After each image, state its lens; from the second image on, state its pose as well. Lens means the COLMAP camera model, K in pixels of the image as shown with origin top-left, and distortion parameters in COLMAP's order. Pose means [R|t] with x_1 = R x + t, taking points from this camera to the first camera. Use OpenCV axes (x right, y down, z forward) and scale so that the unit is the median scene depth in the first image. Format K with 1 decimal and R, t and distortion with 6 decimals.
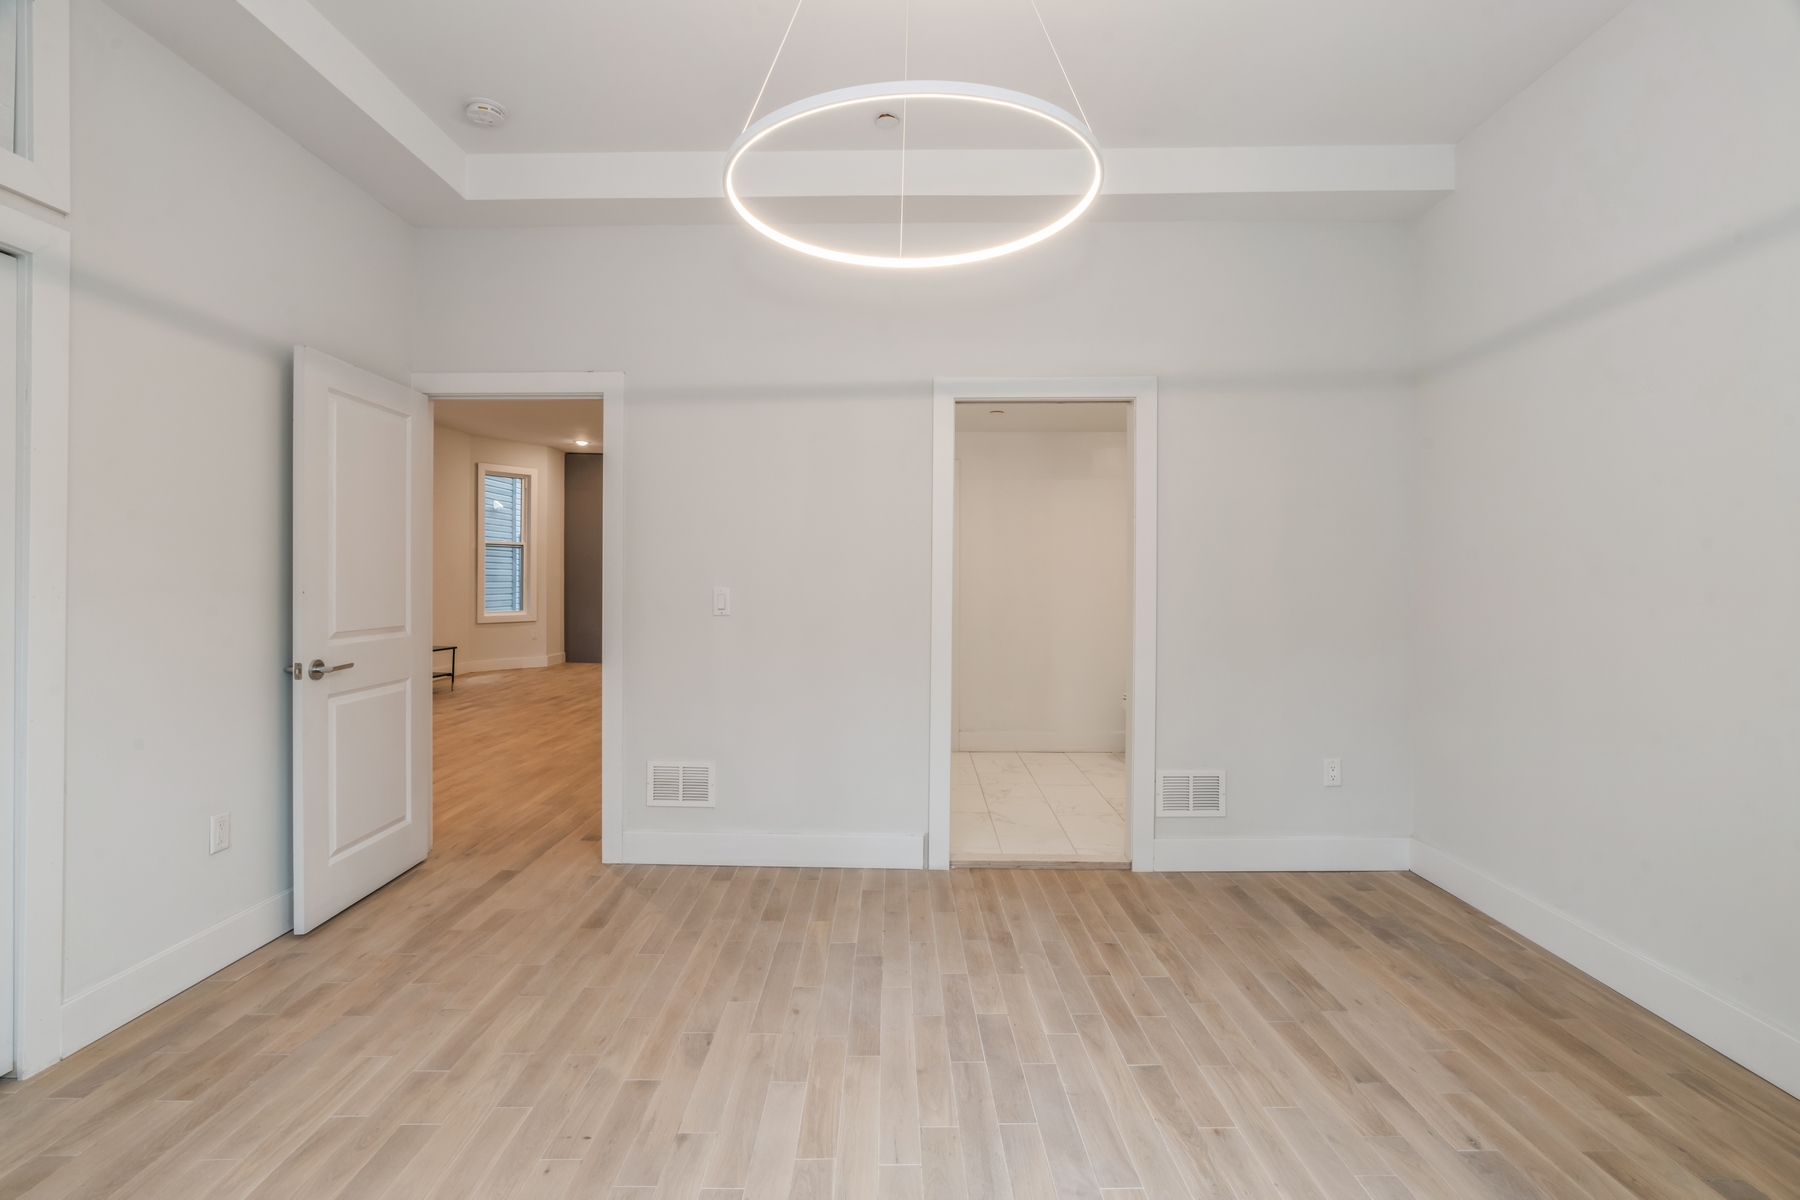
lens RADIAL K [[846.1, 0, 904.6], [0, 846.1, 605.9], [0, 0, 1]] dist [-0.024381, 0.008343]
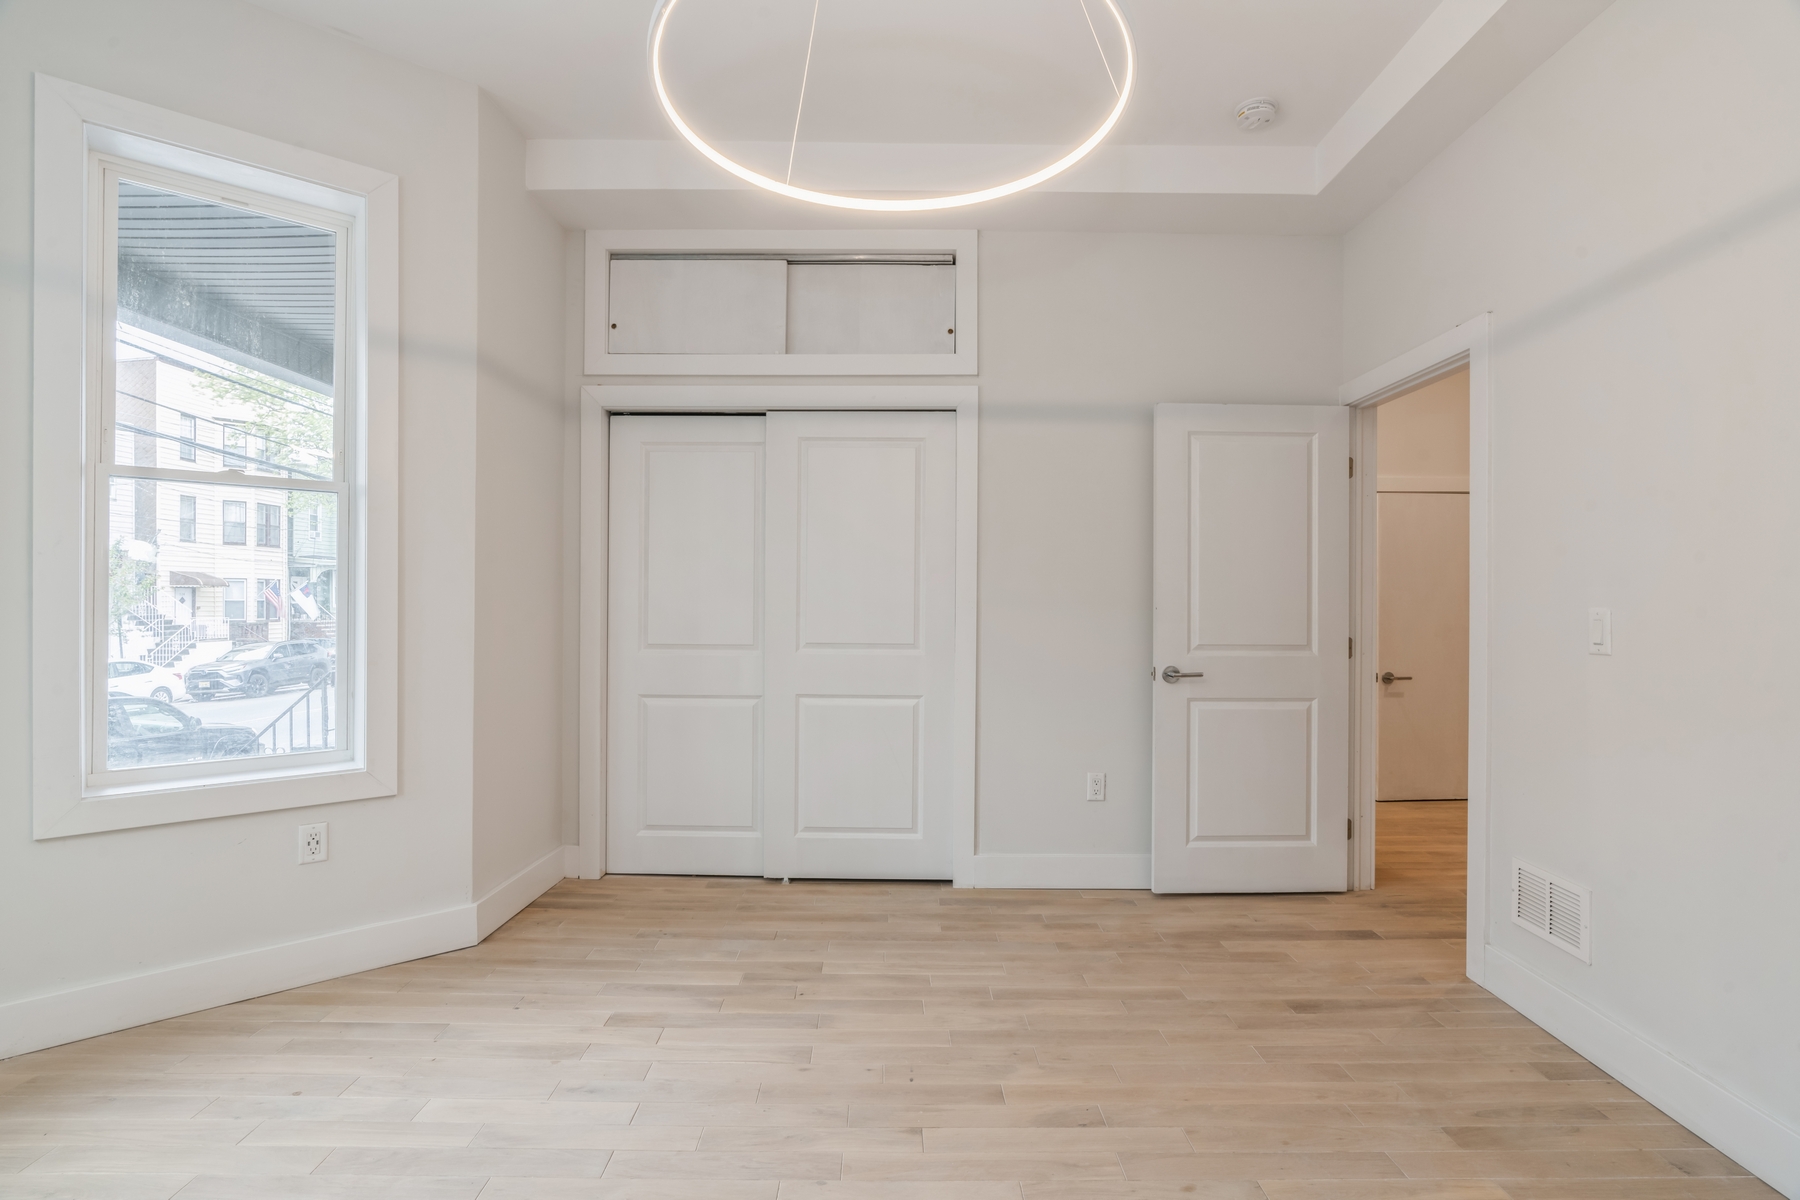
lens RADIAL K [[842.9, 0, 877.5], [0, 842.9, 619.7], [0, 0, 1]] dist [-0.020369, 0.008139]
pose [[-0.007355, 0.018285, -0.999806, 0.498583], [-0.033469, 0.999268, 0.018522, -0.009134], [0.999413, 0.033599, -0.006737, 0.617099]]
